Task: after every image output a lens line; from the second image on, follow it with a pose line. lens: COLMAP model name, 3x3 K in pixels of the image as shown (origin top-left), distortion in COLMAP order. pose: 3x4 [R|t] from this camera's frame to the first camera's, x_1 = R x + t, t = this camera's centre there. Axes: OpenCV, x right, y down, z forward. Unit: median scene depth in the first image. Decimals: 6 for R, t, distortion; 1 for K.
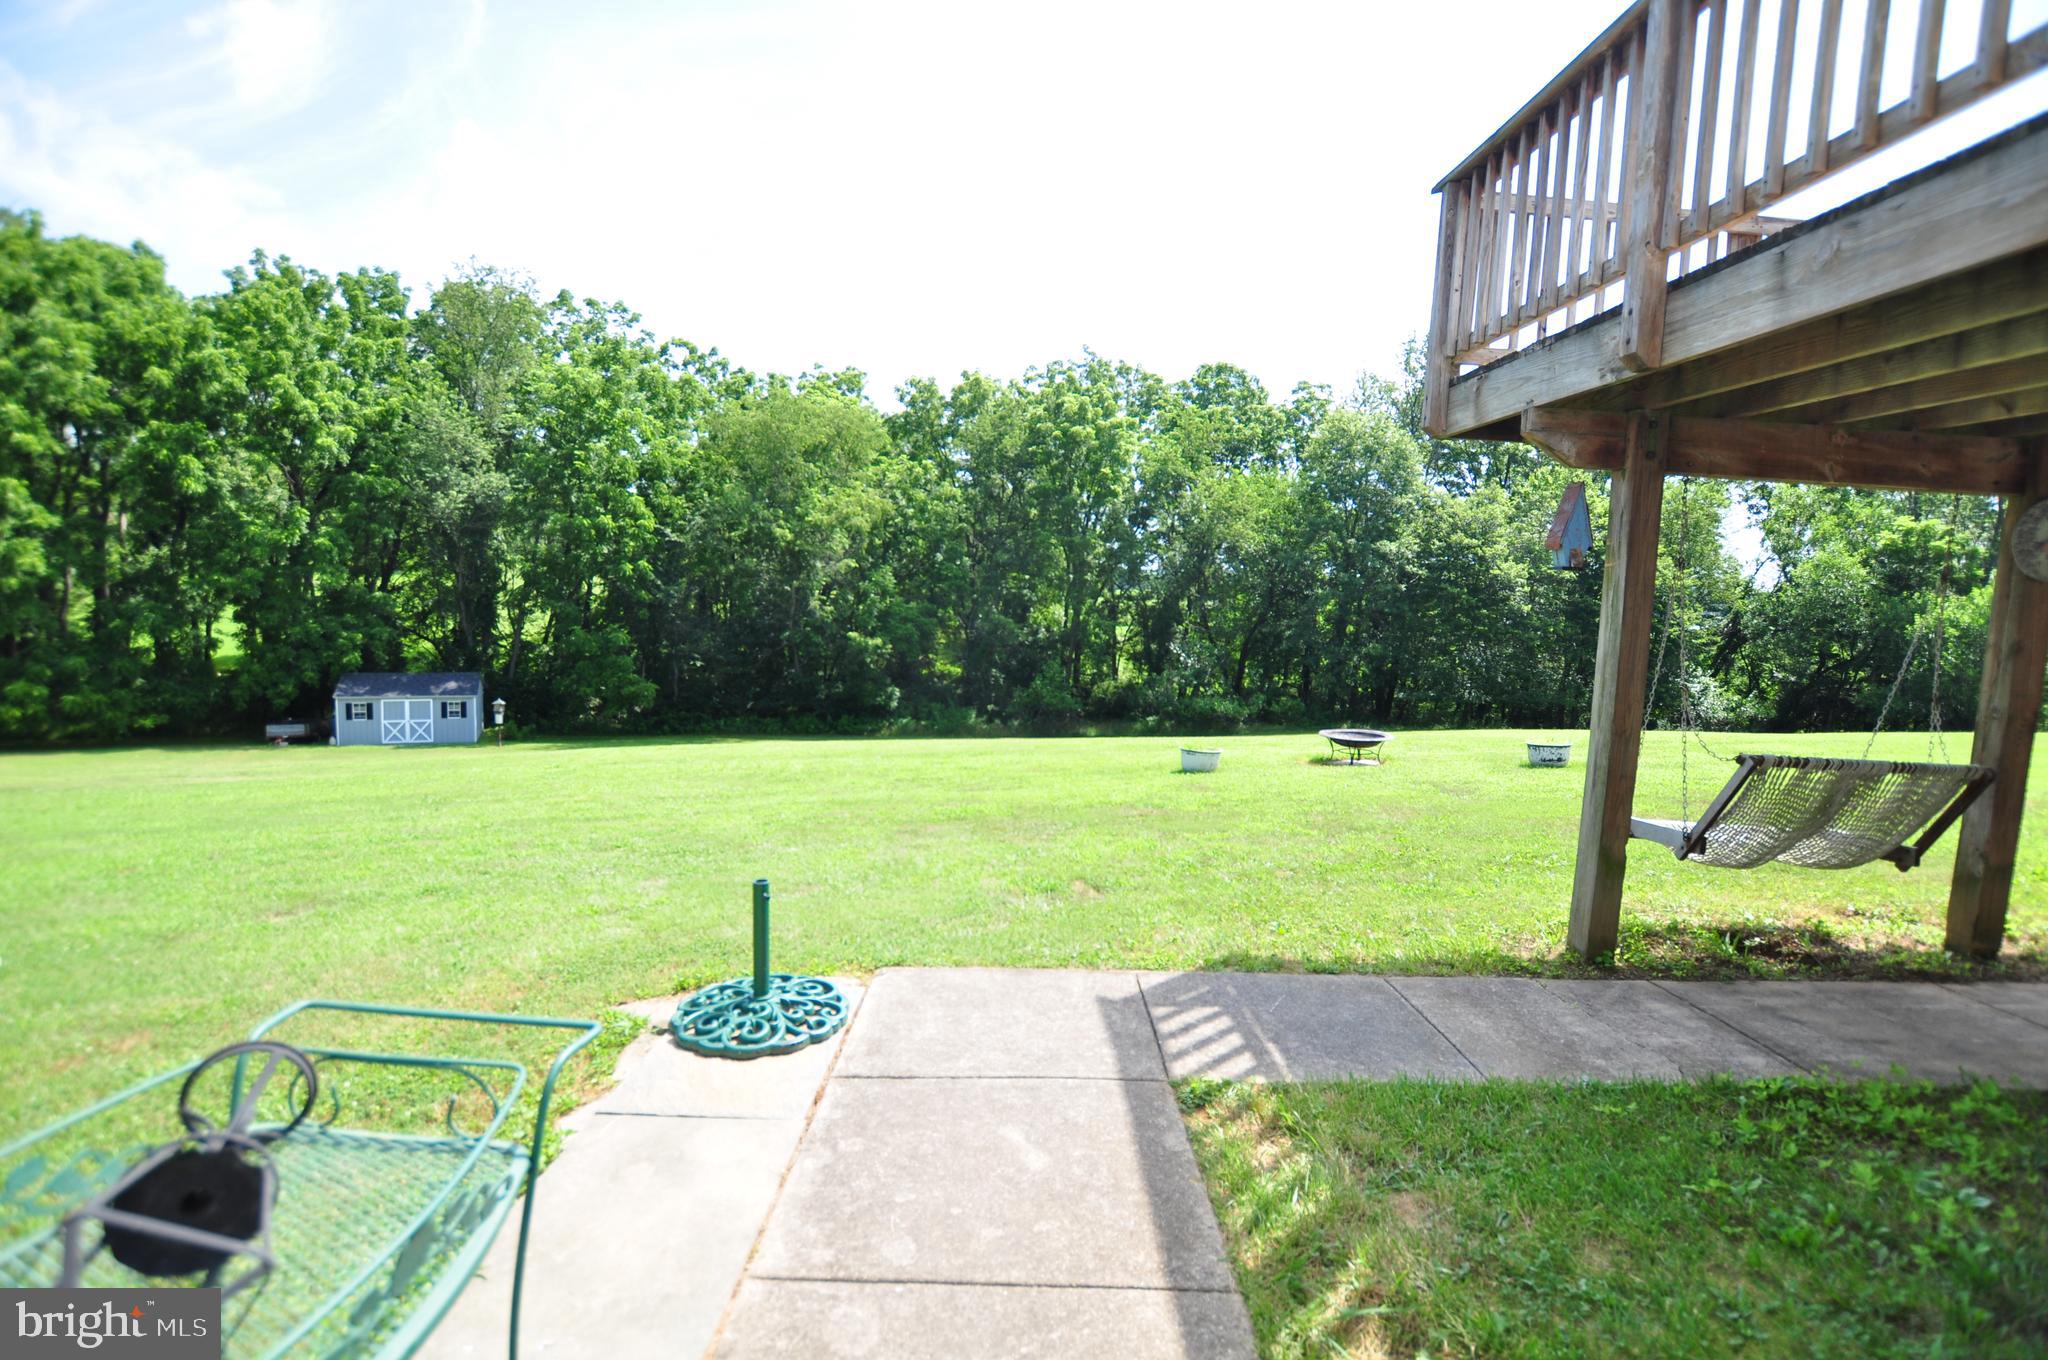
lens RADIAL K [[905.3, 0, 1033.6], [0, 905.3, 678.8], [0, 0, 1]] dist [-0.027277, 0.002987]
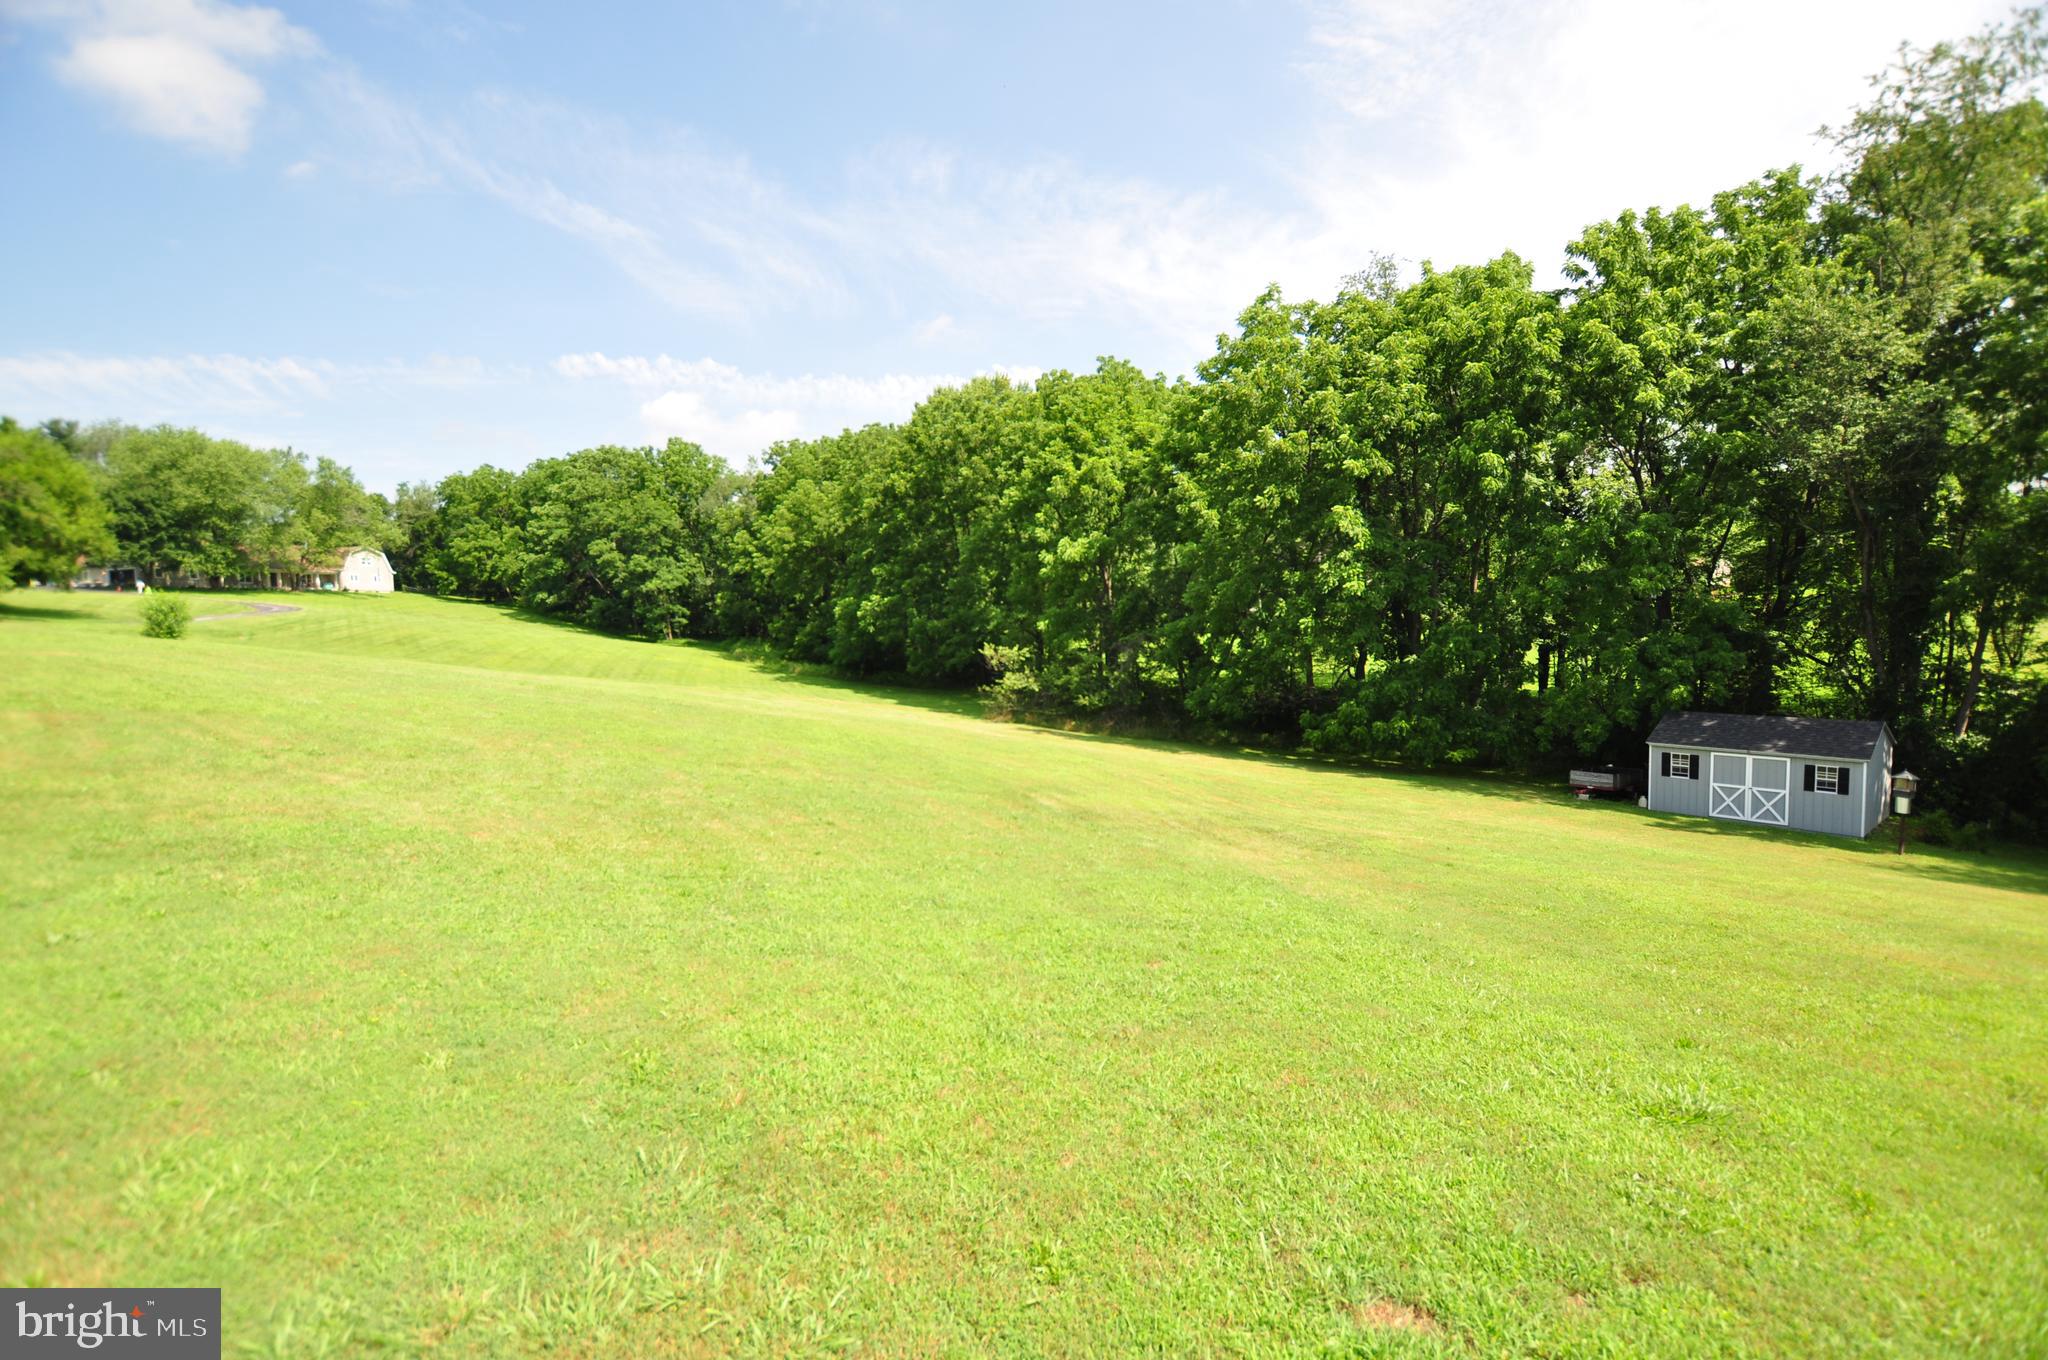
lens RADIAL K [[905.3, 0, 1032.5], [0, 905.3, 671.5], [0, 0, 1]] dist [-0.027277, 0.002987]
pose [[0.185906, 0.007186, -0.982541, -0.134164], [-0.063473, 0.997972, -0.004711, -0.001553], [0.980515, 0.063240, 0.185986, 0.307987]]
